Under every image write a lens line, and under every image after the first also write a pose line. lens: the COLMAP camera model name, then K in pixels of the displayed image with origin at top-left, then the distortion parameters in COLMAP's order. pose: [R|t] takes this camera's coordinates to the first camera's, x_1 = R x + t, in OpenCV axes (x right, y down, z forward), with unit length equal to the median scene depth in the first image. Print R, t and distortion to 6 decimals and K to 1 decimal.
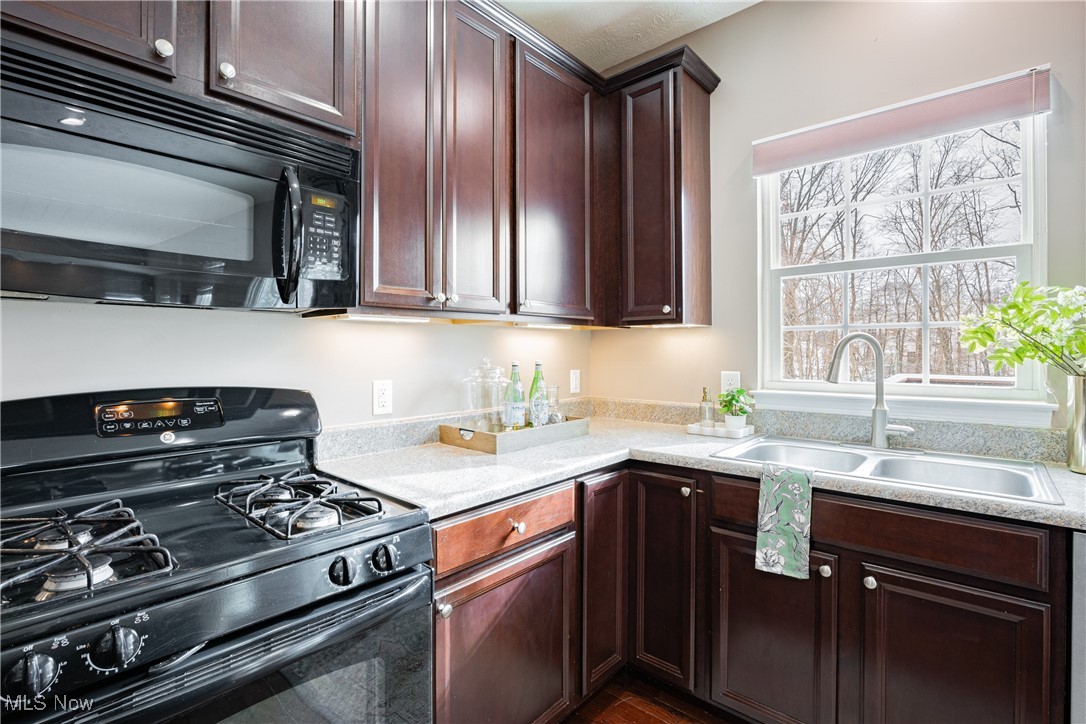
lens RADIAL K [[500.4, 0, 545.8], [0, 500.4, 349.4], [0, 0, 1]] dist [-0.015297, 0.001427]
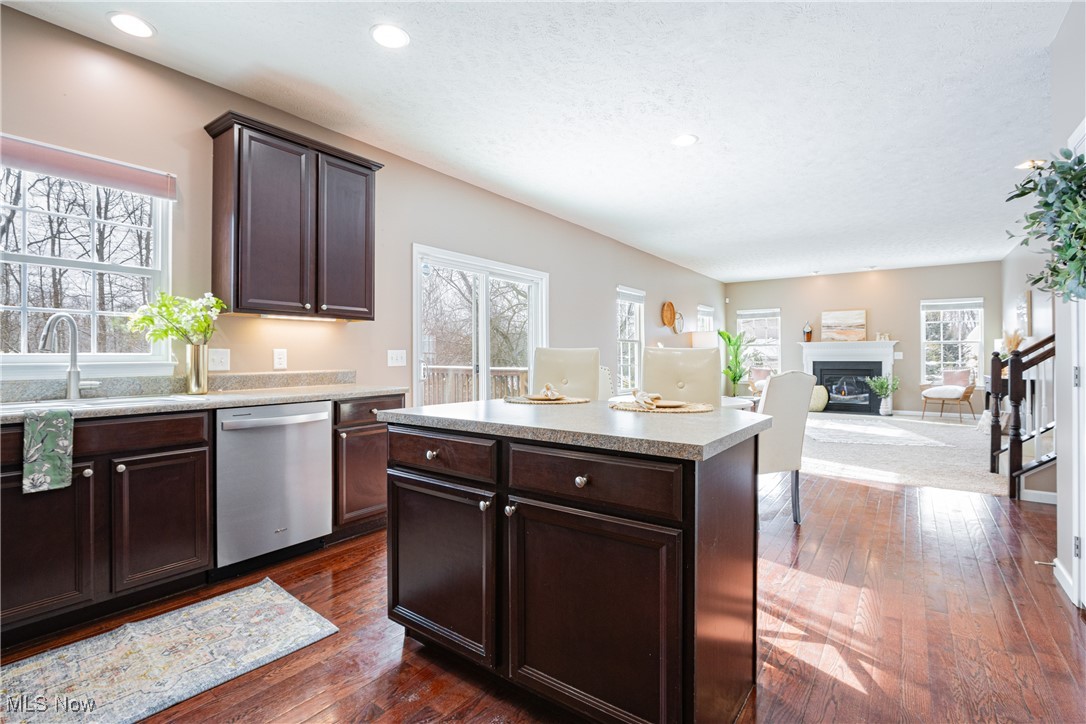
lens RADIAL K [[500.4, 0, 543.7], [0, 500.4, 358.6], [0, 0, 1]] dist [-0.015297, 0.001427]
pose [[-0.090474, -0.000945, 0.995898, -0.952122], [0.001450, 0.999998, 0.001080, 0.103141], [-0.995898, 0.001542, -0.090472, -0.196821]]
